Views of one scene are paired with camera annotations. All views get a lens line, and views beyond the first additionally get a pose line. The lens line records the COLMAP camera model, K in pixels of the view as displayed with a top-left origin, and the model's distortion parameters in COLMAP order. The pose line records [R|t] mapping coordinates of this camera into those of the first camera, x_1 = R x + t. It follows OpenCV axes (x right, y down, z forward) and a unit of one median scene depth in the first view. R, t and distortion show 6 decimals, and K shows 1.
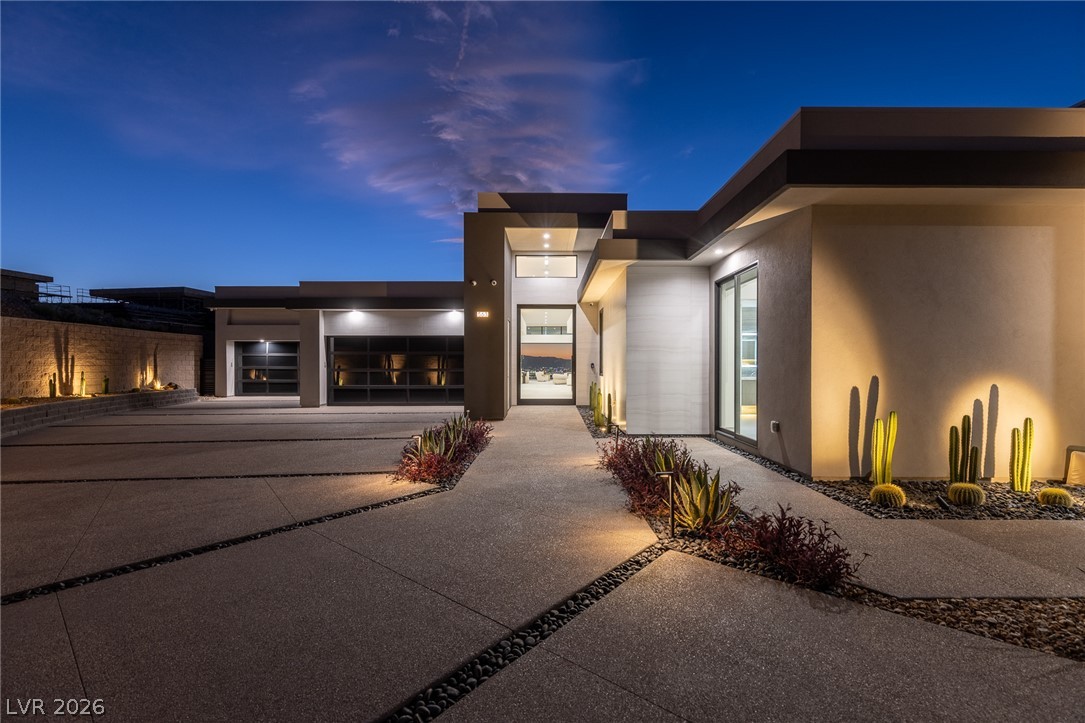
lens RADIAL K [[508.5, 0, 551.6], [0, 508.5, 367.9], [0, 0, 1]] dist [0.018313, 0.000166]
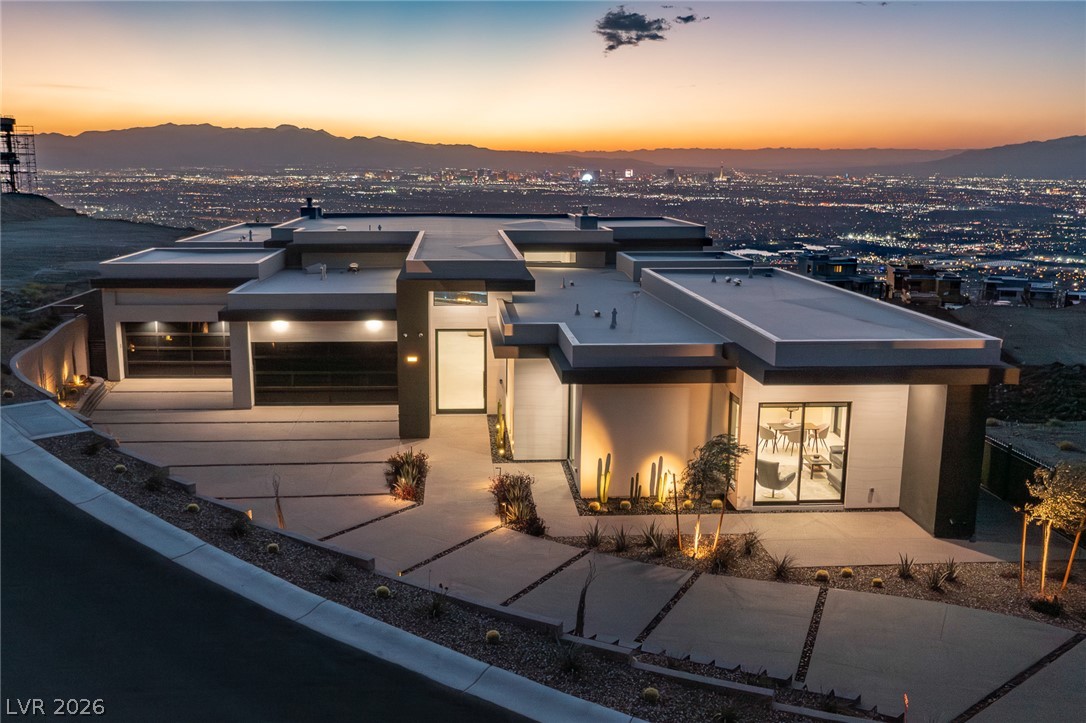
lens RADIAL K [[1050.4, 0, 505.8], [0, 1050.4, 389.9], [0, 0, 1]] dist [0.015967, 0.009031]
pose [[0.999290, -0.004633, 0.037383, 0.004194], [-0.002780, 0.980632, 0.195840, -1.155991], [-0.037567, -0.195805, 0.979923, -3.441579]]
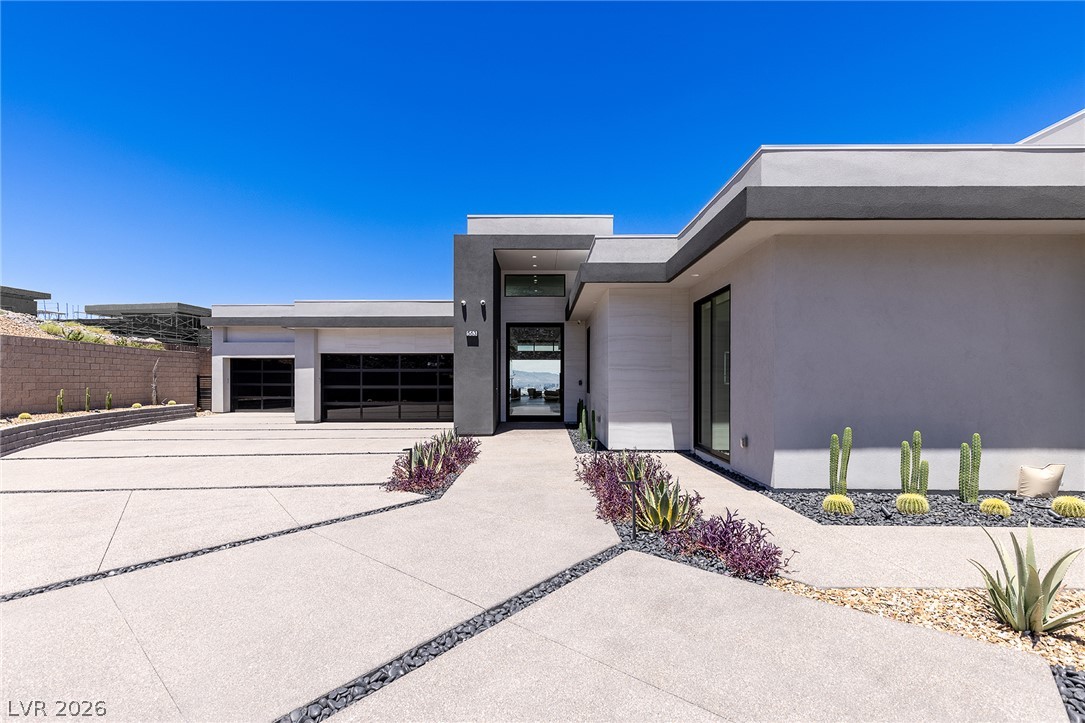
lens RADIAL K [[518.5, 0, 542.5], [0, 518.5, 361.5], [0, 0, 1]] dist [0.022394, -0.009274]
pose [[0.999975, 0.000474, -0.007103, 0.031615], [-0.000779, 0.999073, -0.043047, -0.006237], [0.007076, 0.043052, 0.999048, -0.111527]]
